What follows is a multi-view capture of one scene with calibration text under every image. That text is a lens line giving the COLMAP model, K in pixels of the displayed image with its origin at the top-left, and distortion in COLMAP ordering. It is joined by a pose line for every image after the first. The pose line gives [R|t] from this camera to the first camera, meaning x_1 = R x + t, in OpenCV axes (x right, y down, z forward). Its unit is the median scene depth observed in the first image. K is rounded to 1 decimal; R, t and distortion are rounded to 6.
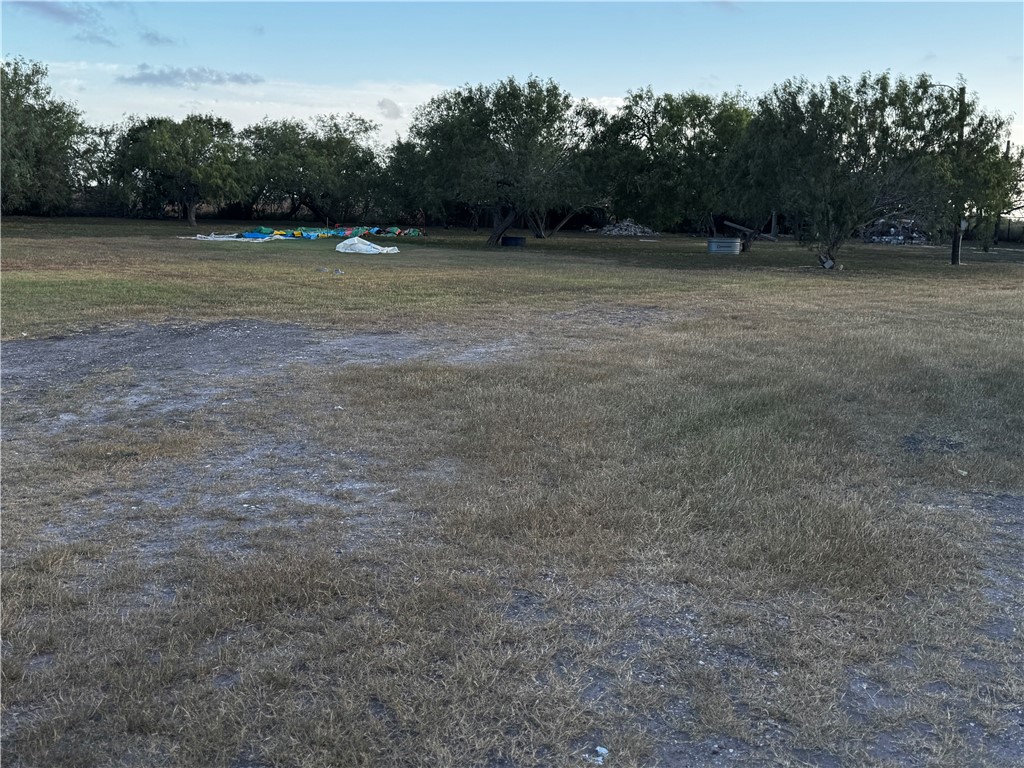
lens RADIAL K [[996.7, 0, 510.4], [0, 996.7, 385.7], [0, 0, 1]] dist [0.166798, -0.352521]
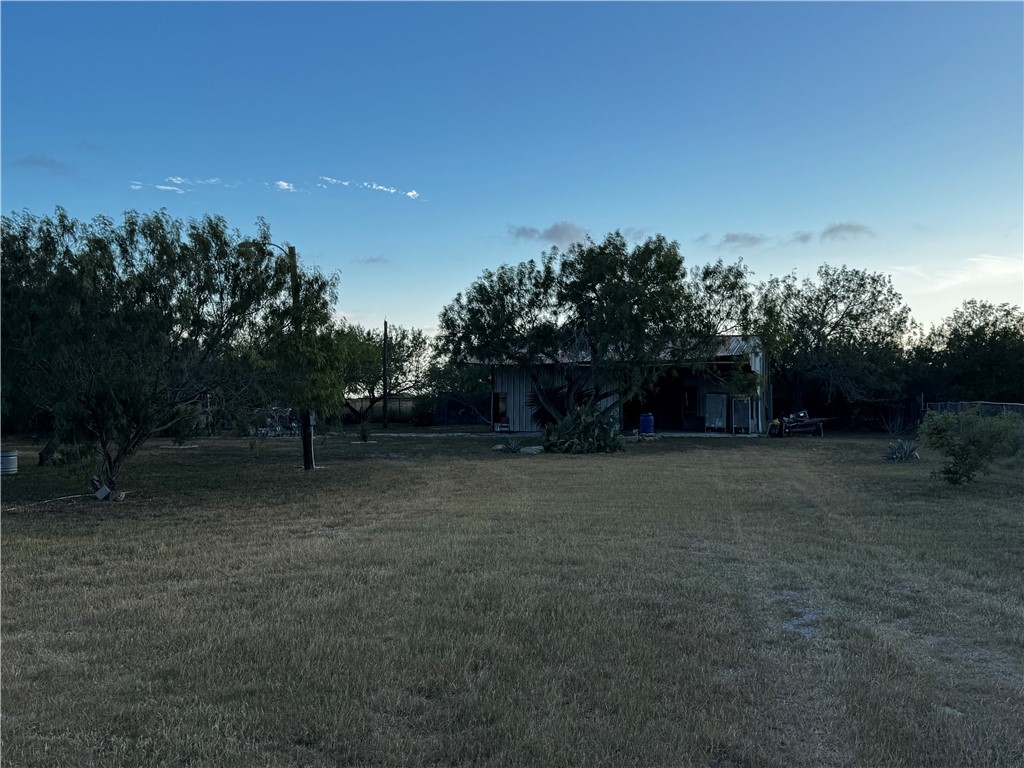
lens RADIAL K [[996.7, 0, 510.4], [0, 996.7, 385.7], [0, 0, 1]] dist [0.166798, -0.352521]
pose [[0.856027, -0.036187, 0.515663, 0.161675], [0.128111, 0.981278, -0.143810, -0.047176], [-0.500804, 0.189167, 0.844636, 0.241495]]
